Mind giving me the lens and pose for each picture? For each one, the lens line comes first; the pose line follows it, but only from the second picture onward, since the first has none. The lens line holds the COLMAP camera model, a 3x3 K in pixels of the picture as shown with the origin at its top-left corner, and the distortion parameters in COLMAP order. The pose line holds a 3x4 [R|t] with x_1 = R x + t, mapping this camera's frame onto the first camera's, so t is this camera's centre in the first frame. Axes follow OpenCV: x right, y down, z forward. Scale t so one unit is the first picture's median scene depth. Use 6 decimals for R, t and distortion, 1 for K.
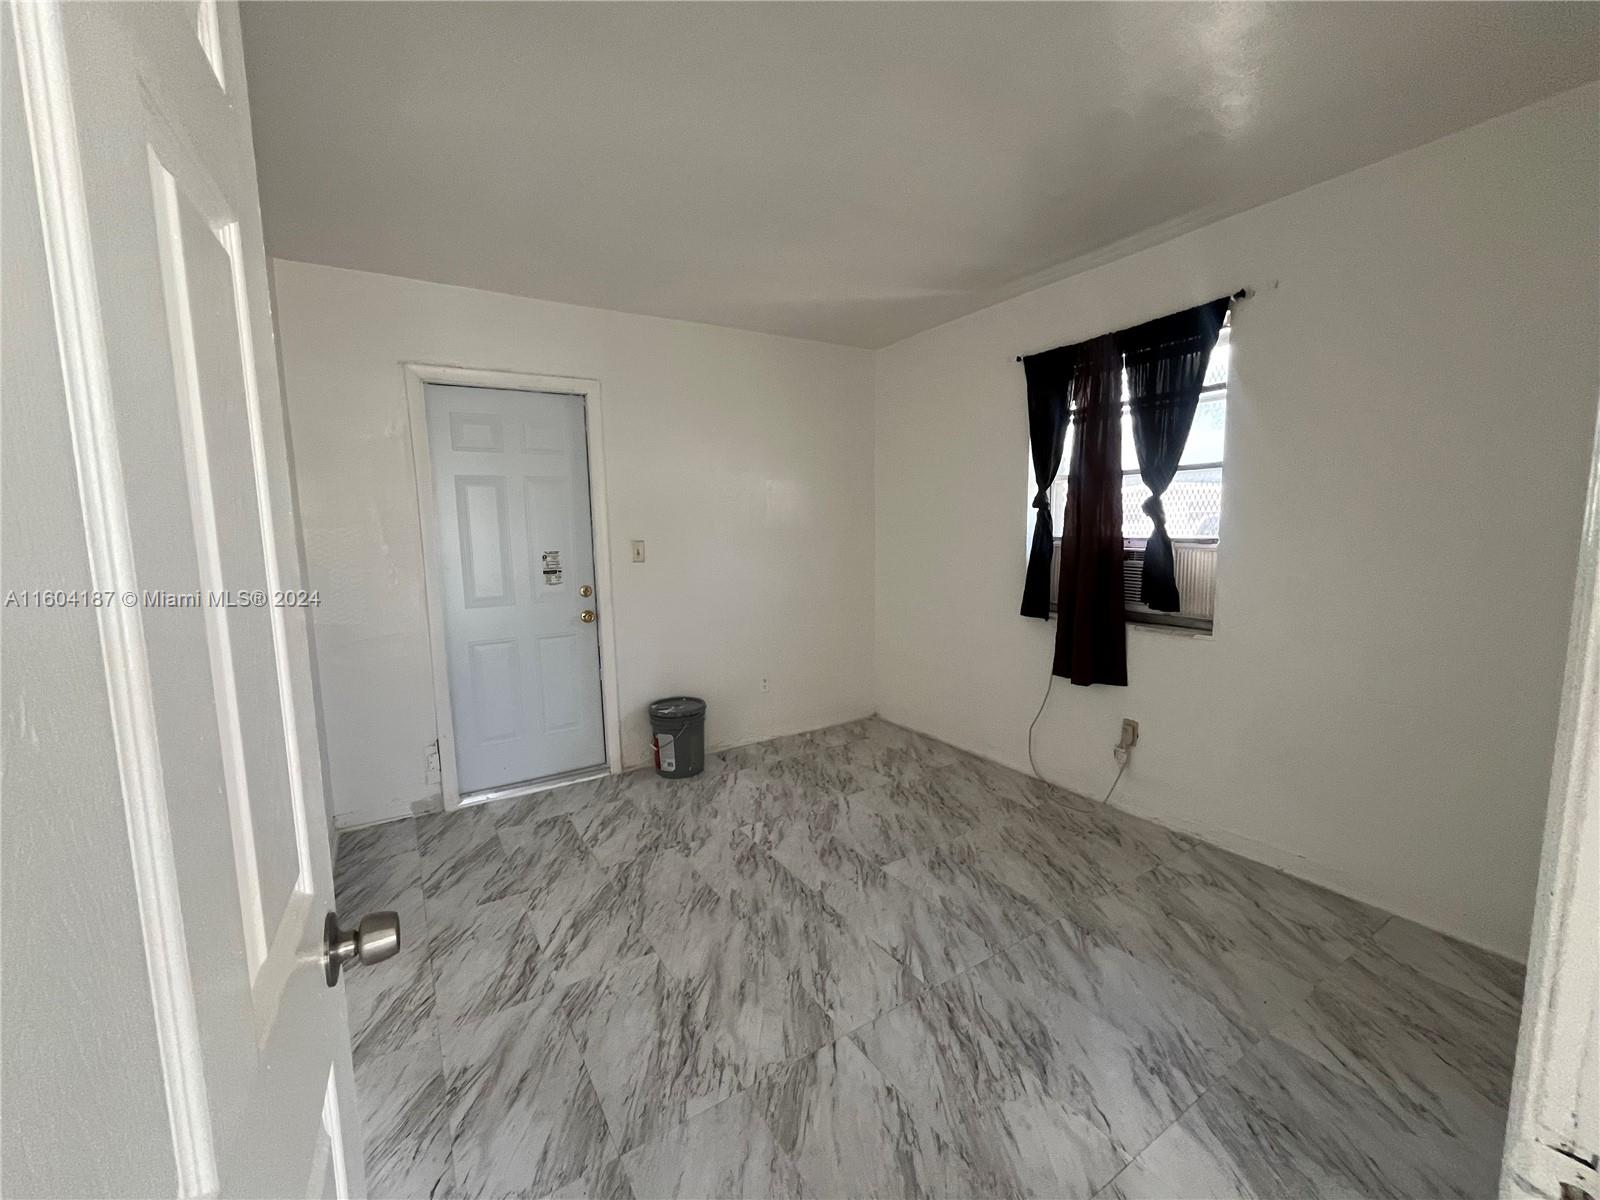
lens RADIAL K [[649.6, 0, 796.5], [0, 649.6, 602.3], [0, 0, 1]] dist [-0.002420, 0.000118]
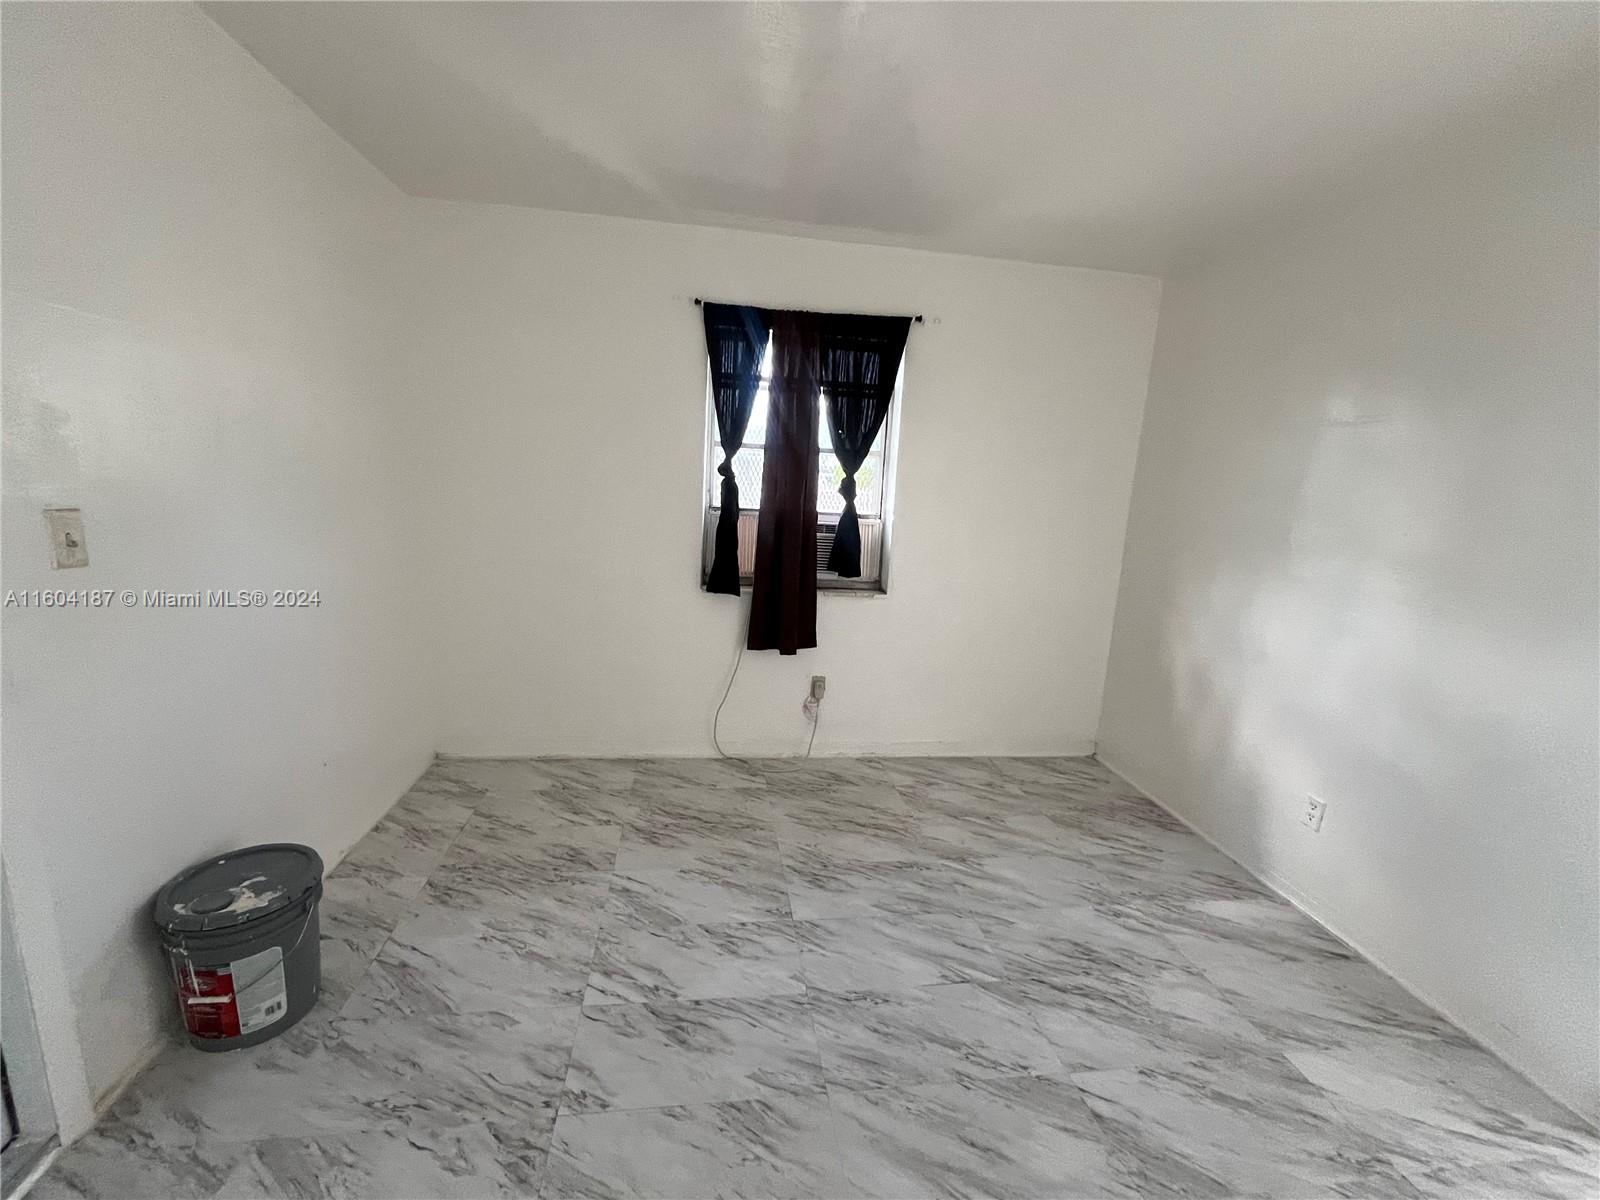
lens RADIAL K [[650.3, 0, 797.0], [0, 650.3, 603.0], [0, 0, 1]] dist [-0.003375, 0.000083]
pose [[0.408825, -0.130017, 0.903304, -0.539089], [0.047172, 0.991487, 0.121360, -0.088622], [-0.911393, -0.007004, 0.411478, 0.625883]]
